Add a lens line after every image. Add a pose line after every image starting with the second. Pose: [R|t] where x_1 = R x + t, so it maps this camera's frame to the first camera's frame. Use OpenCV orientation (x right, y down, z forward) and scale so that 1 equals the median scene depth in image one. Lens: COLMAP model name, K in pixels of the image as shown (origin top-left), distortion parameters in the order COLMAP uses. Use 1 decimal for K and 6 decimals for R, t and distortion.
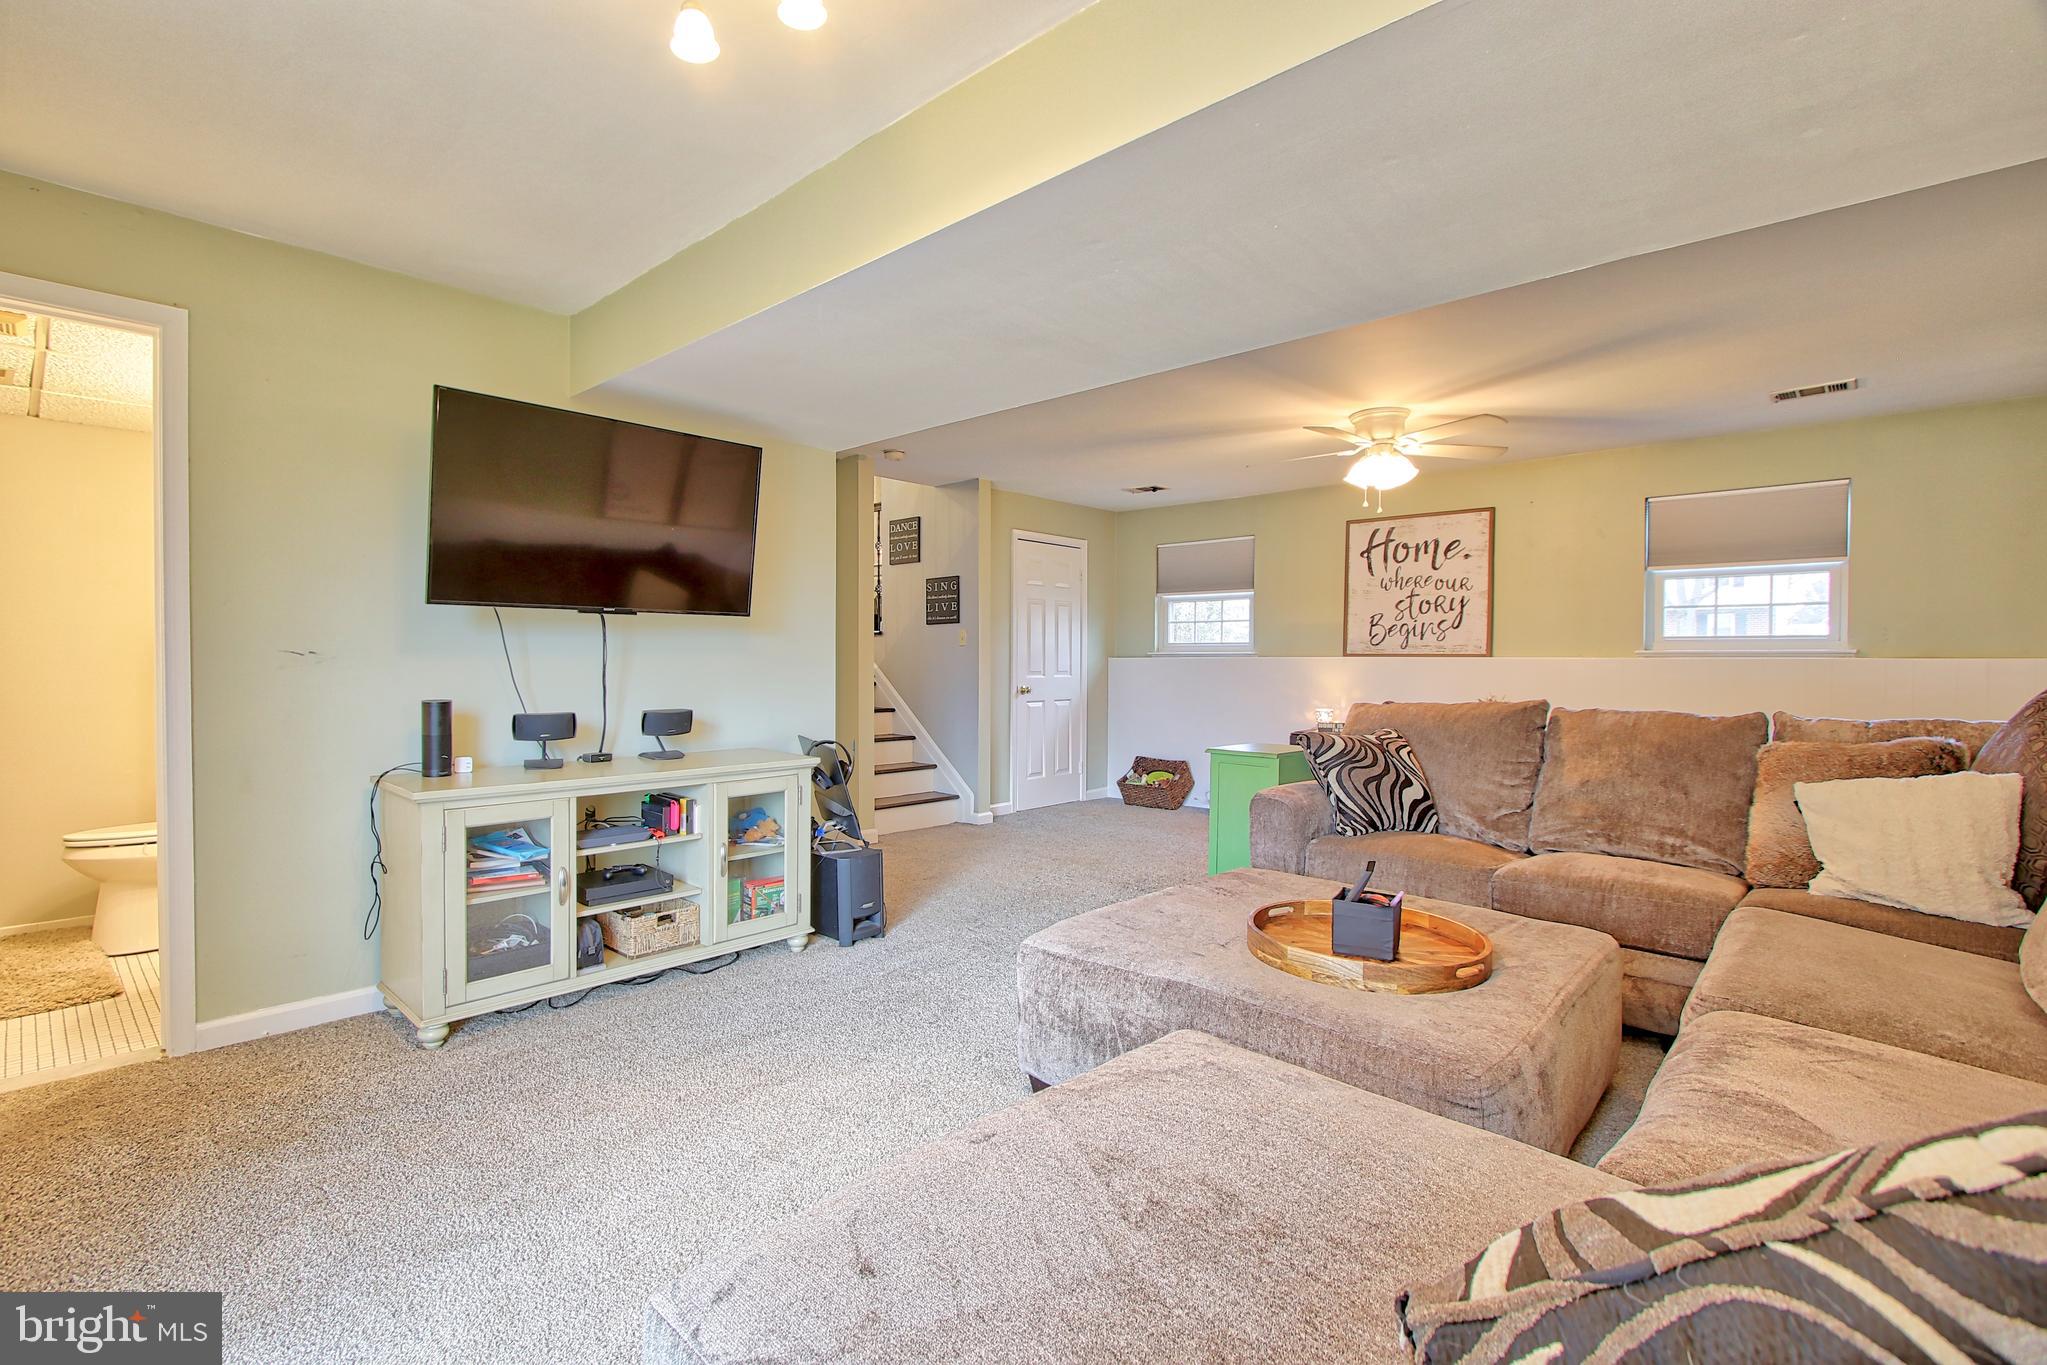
lens RADIAL K [[937.4, 0, 1021.5], [0, 937.4, 672.8], [0, 0, 1]] dist [-0.019086, 0.001863]
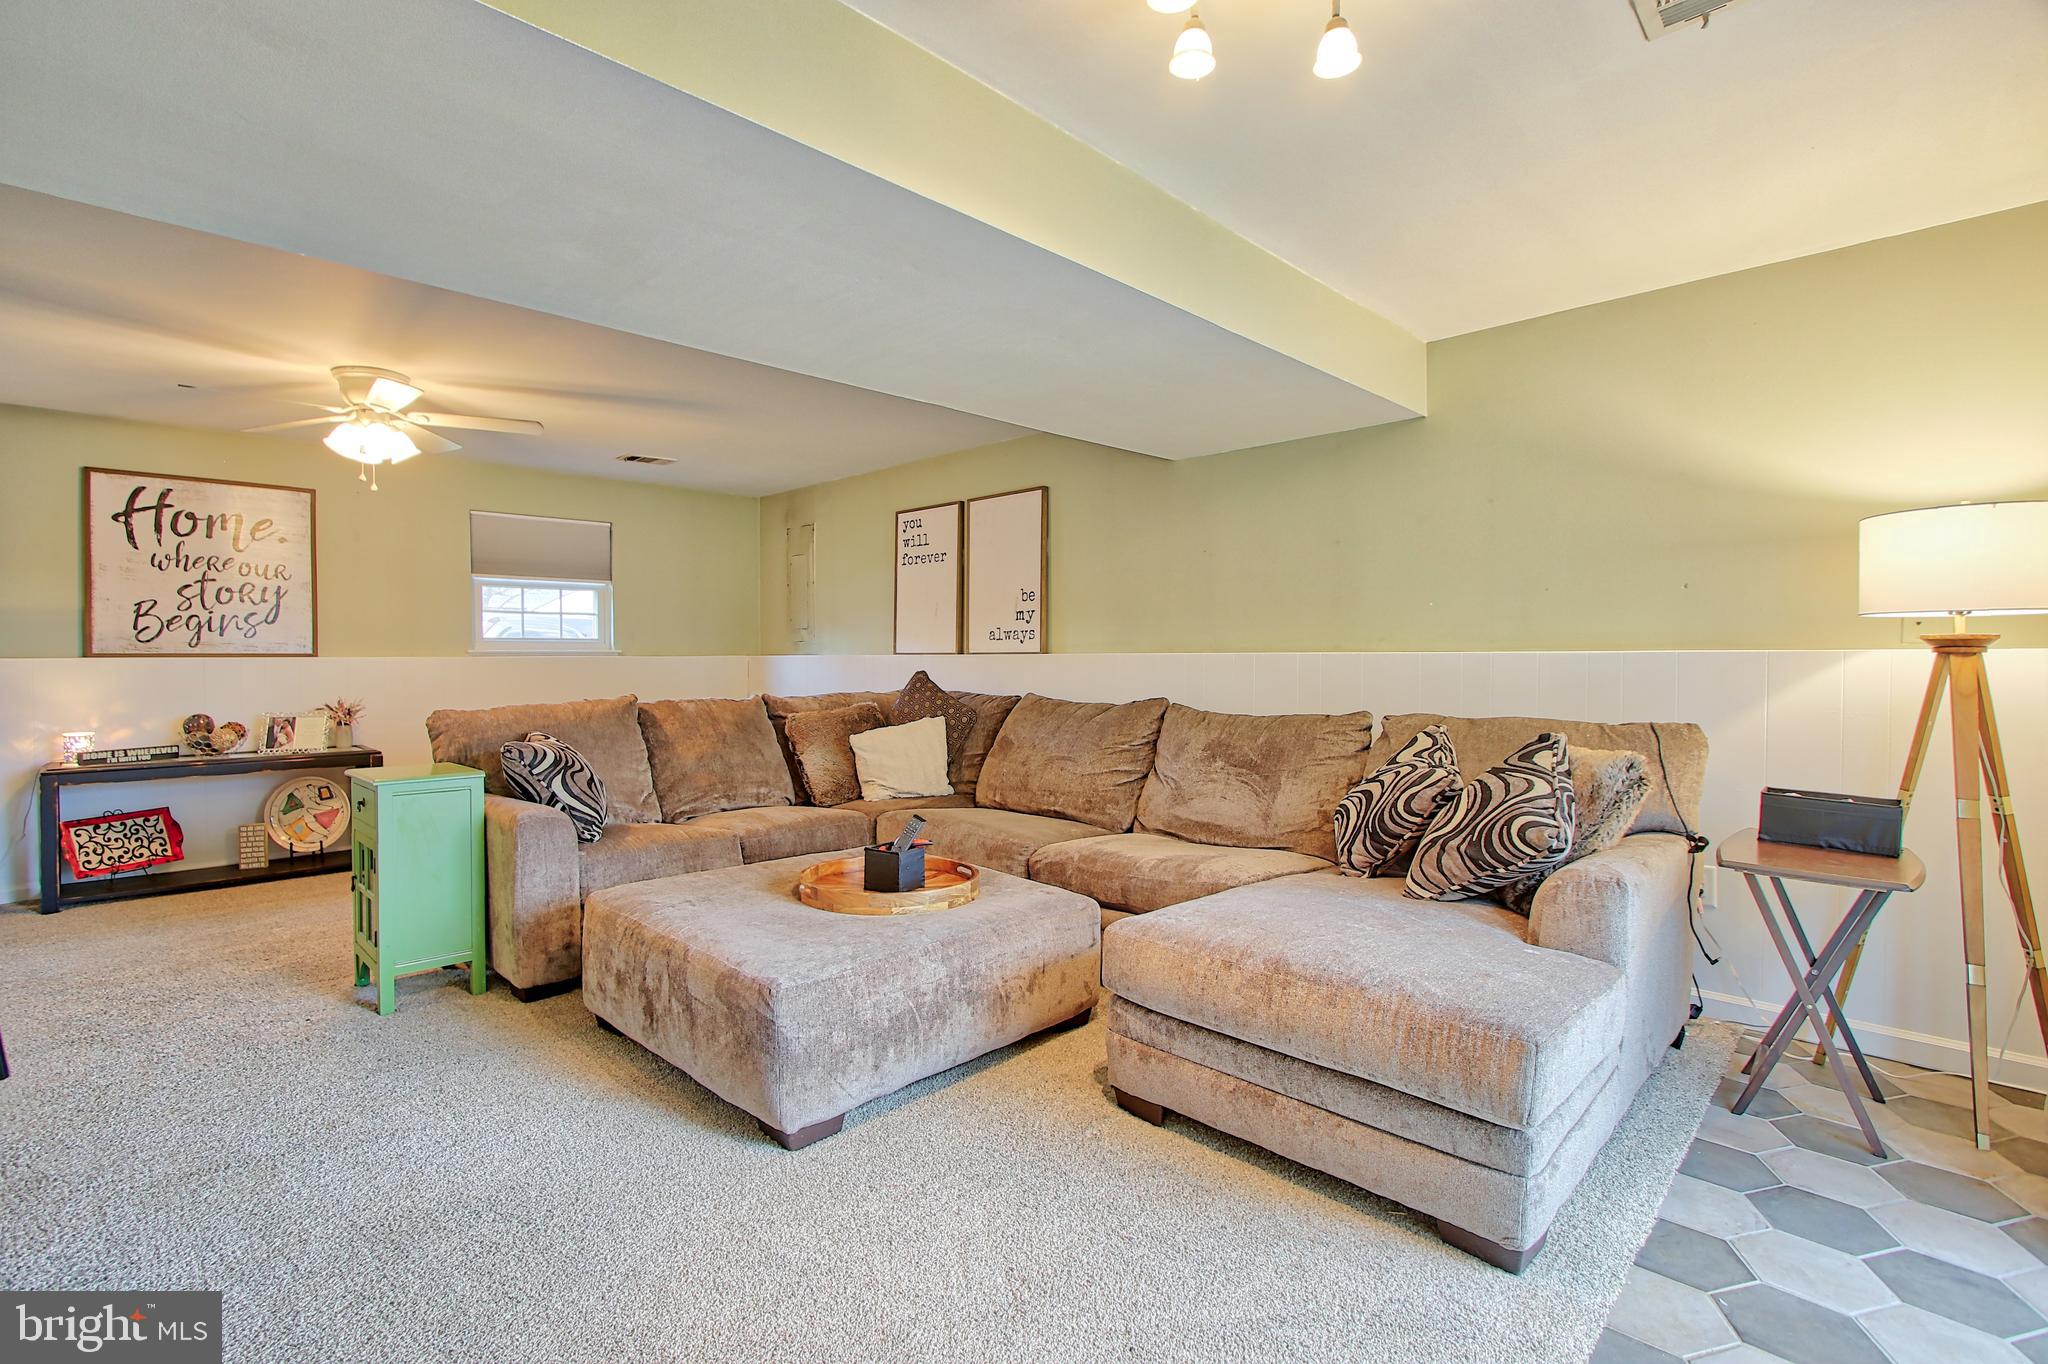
lens RADIAL K [[937.8, 0, 990.1], [0, 937.8, 664.6], [0, 0, 1]] dist [-0.019086, 0.001863]
pose [[0.041751, -0.017754, 0.998970, -0.348731], [0.017846, 0.999696, 0.017021, -0.012578], [-0.998969, 0.017117, 0.042055, 0.306560]]
